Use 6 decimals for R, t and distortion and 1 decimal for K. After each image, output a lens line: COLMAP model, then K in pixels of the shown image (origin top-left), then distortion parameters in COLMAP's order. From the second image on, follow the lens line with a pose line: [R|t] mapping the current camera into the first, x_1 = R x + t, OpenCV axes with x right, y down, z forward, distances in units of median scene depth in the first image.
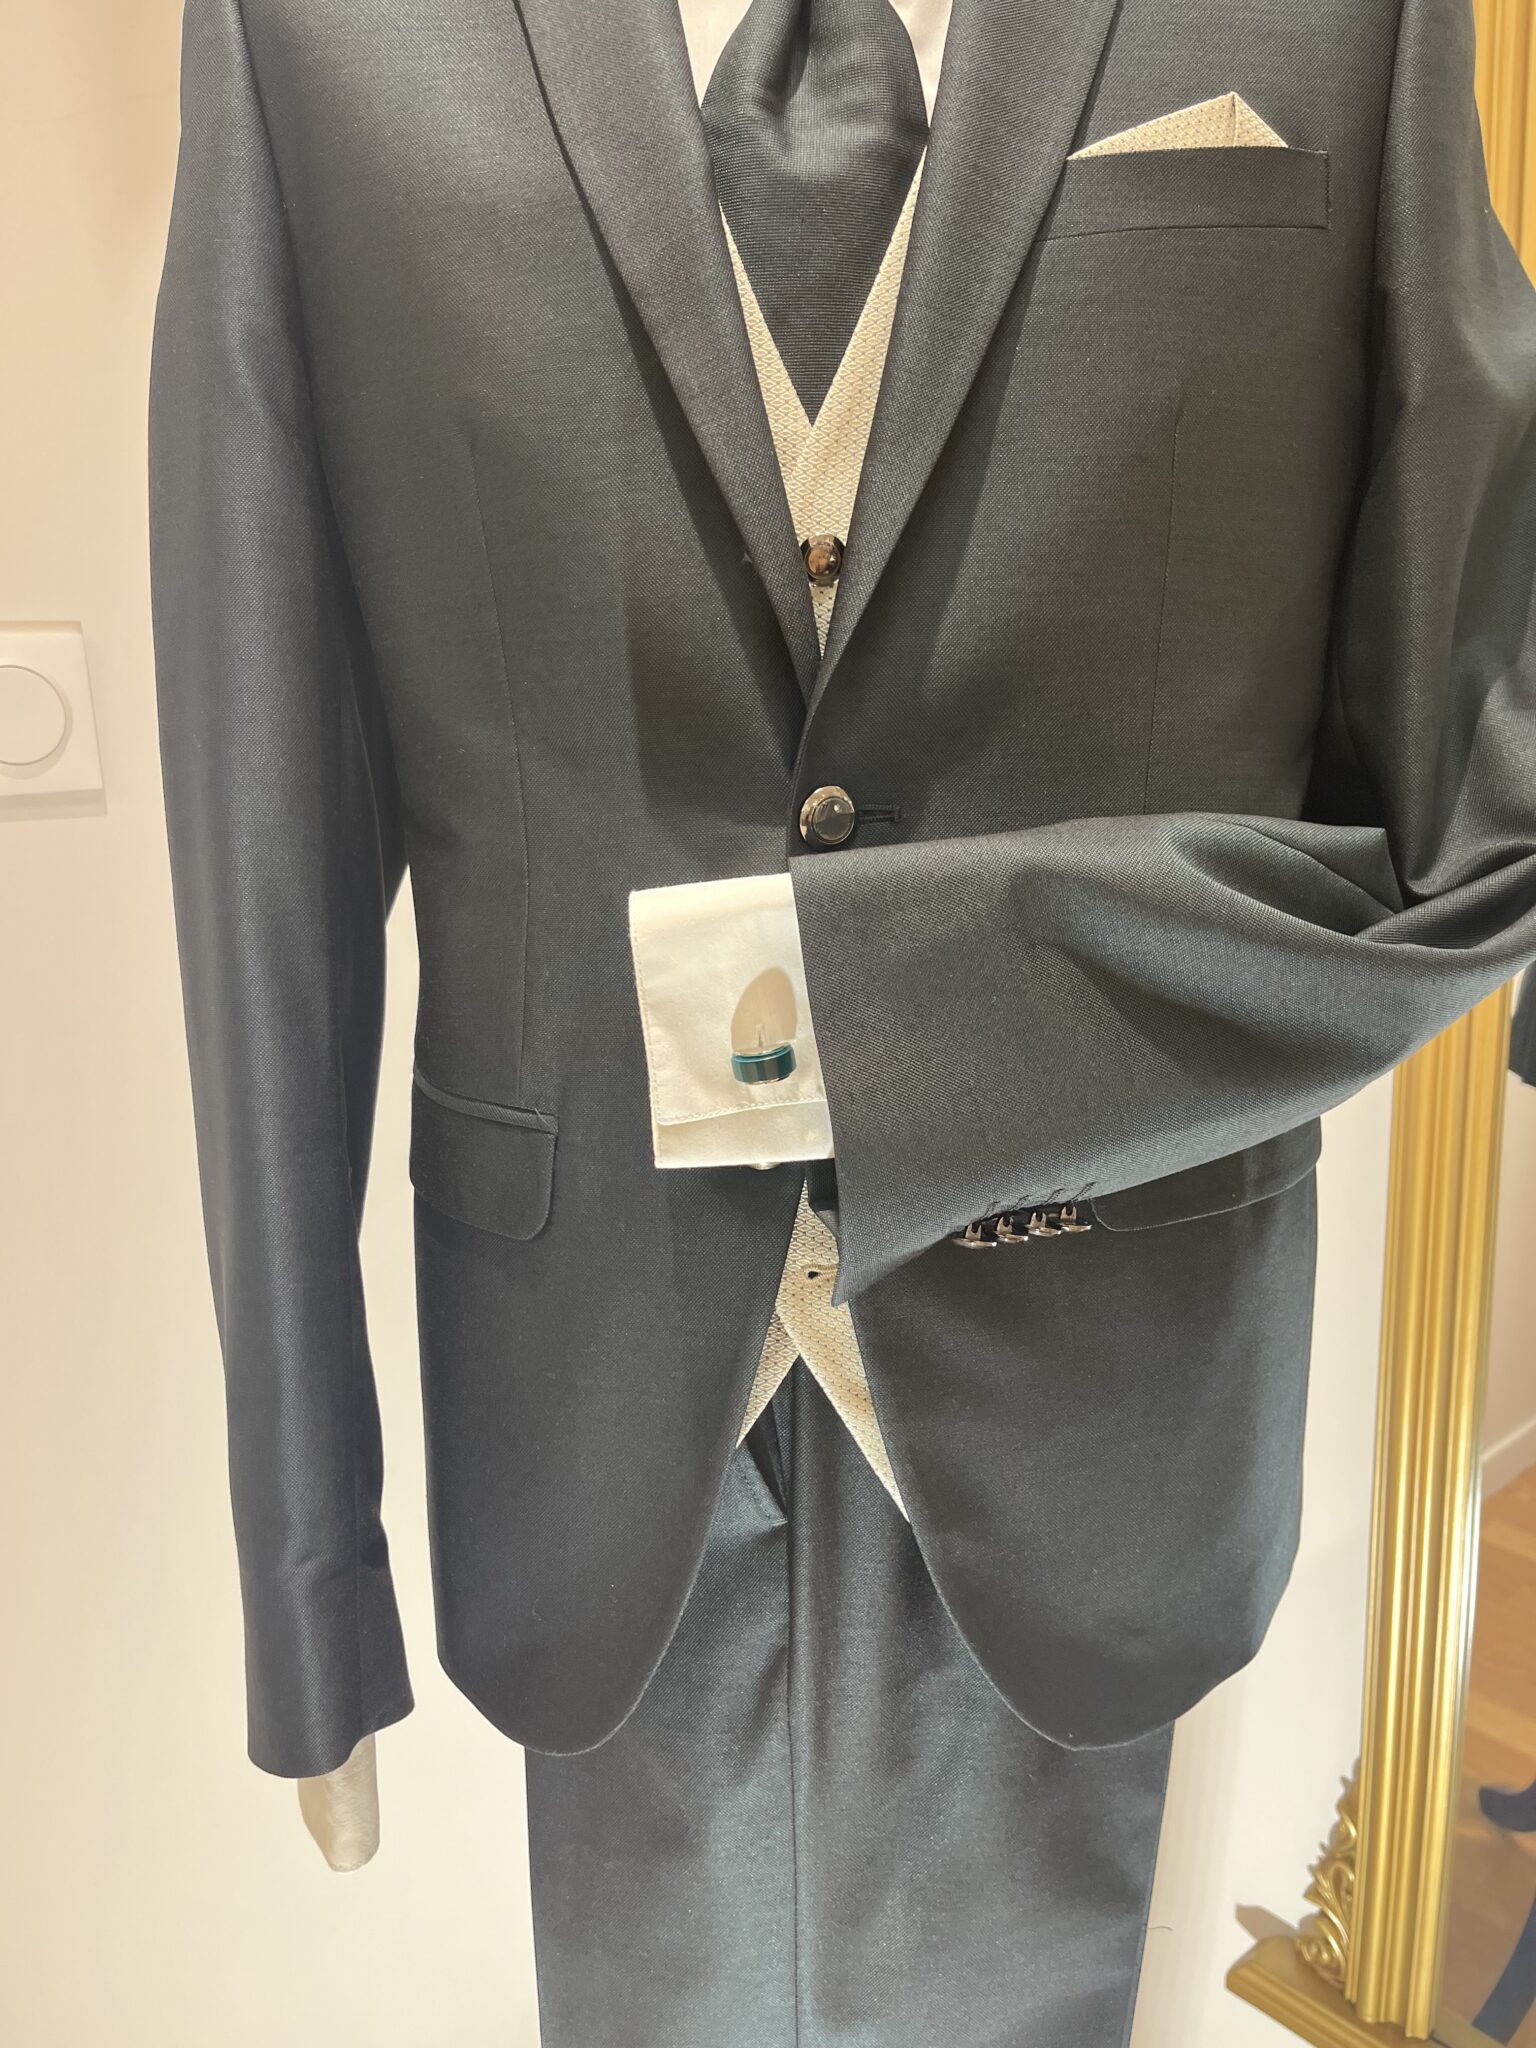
lens RADIAL K [[1614.5, 0, 782.6], [0, 1614.5, 1035.2], [0, 0, 1]] dist [0.033181, -0.066279]
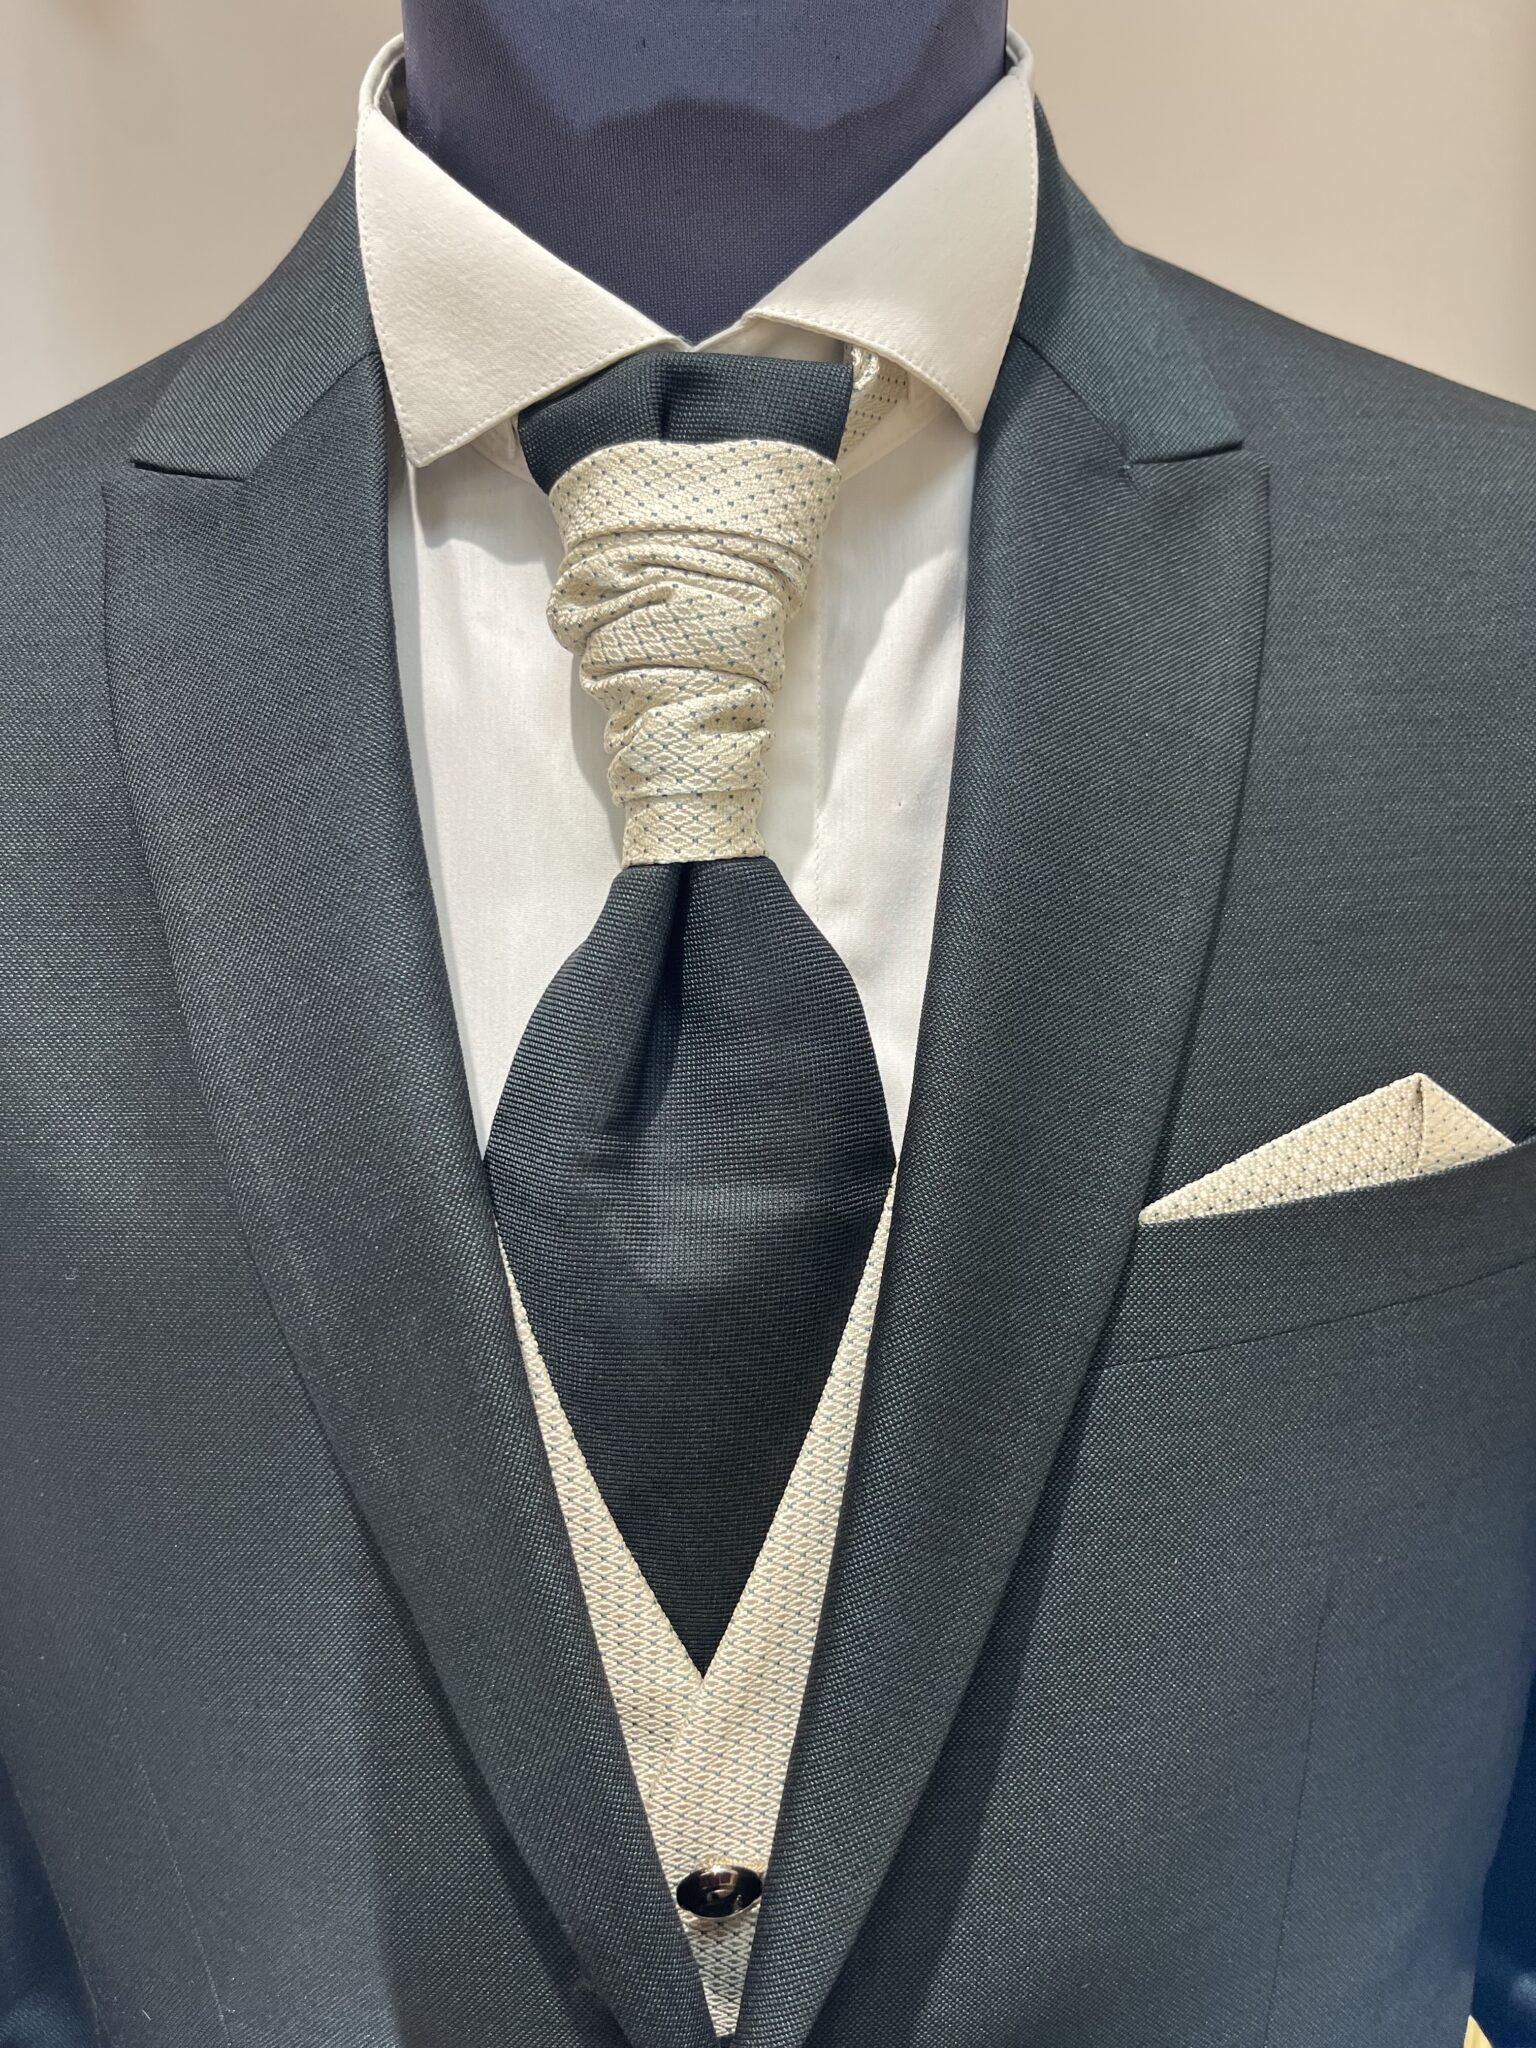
lens RADIAL K [[1614.5, 0, 801.1], [0, 1614.5, 1013.9], [0, 0, 1]] dist [0.033181, -0.066279]
pose [[0.999277, -0.017546, 0.033726, 0.034830], [0.015972, 0.998796, 0.046391, -0.572327], [-0.034499, -0.045819, 0.998354, 0.389372]]
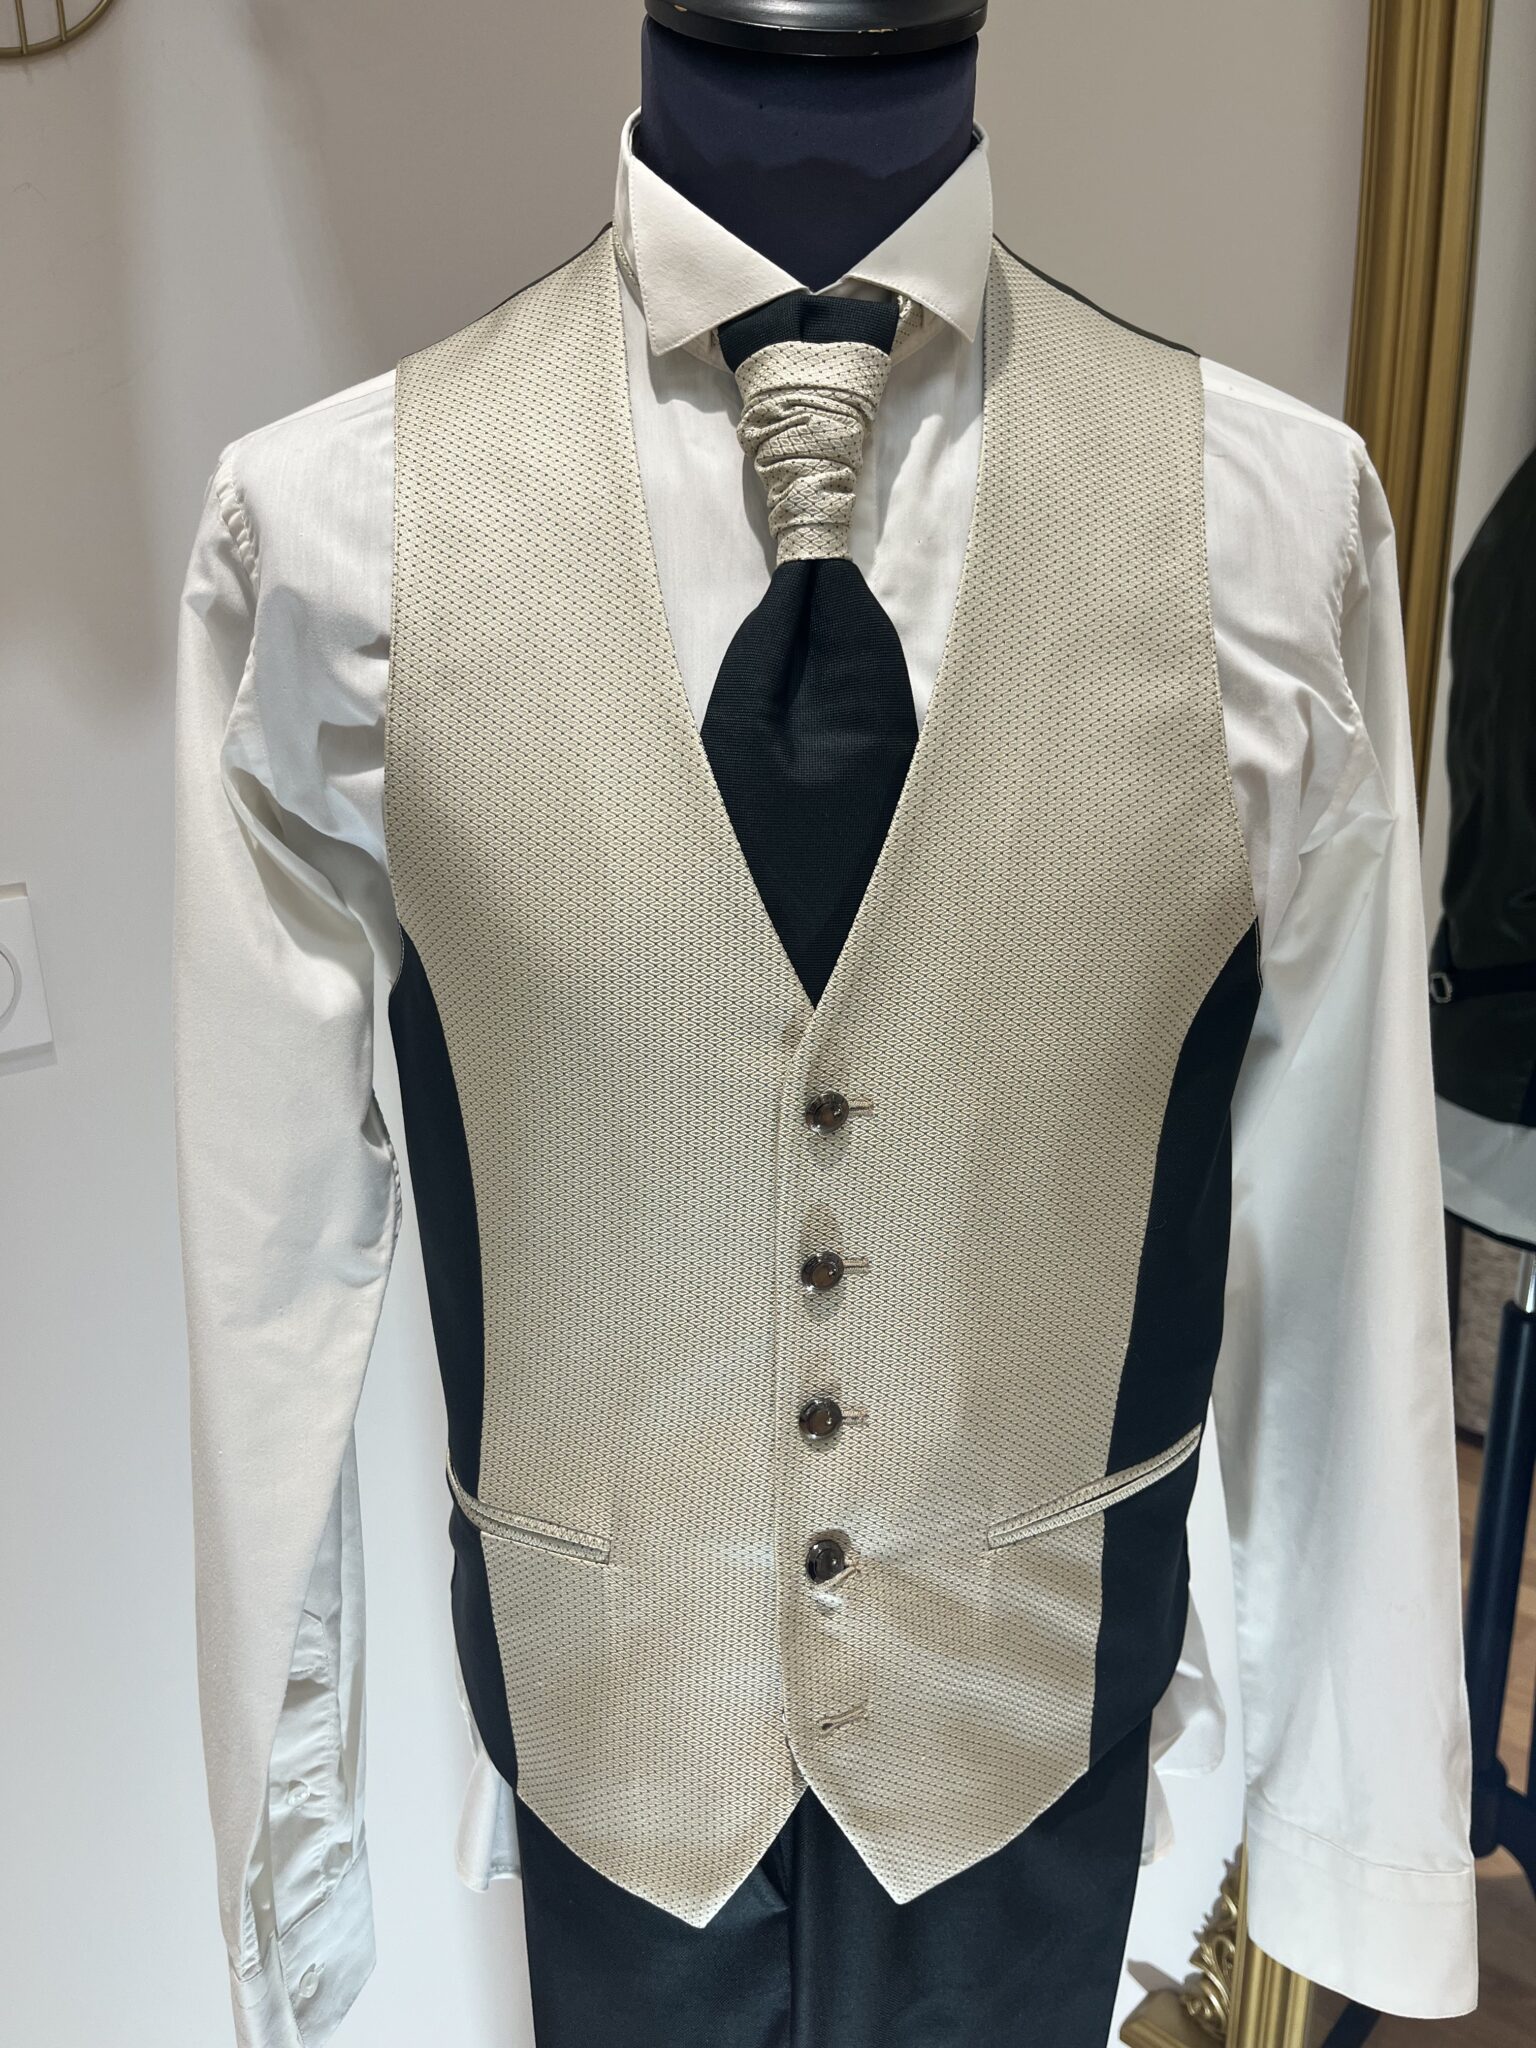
lens RADIAL K [[1614.5, 0, 764.3], [0, 1614.5, 1036.8], [0, 0, 1]] dist [0.033181, -0.066279]
pose [[0.996933, -0.017192, 0.076346, -0.089447], [0.012065, 0.997672, 0.067117, -0.380731], [-0.077323, -0.065990, 0.994820, -0.081752]]
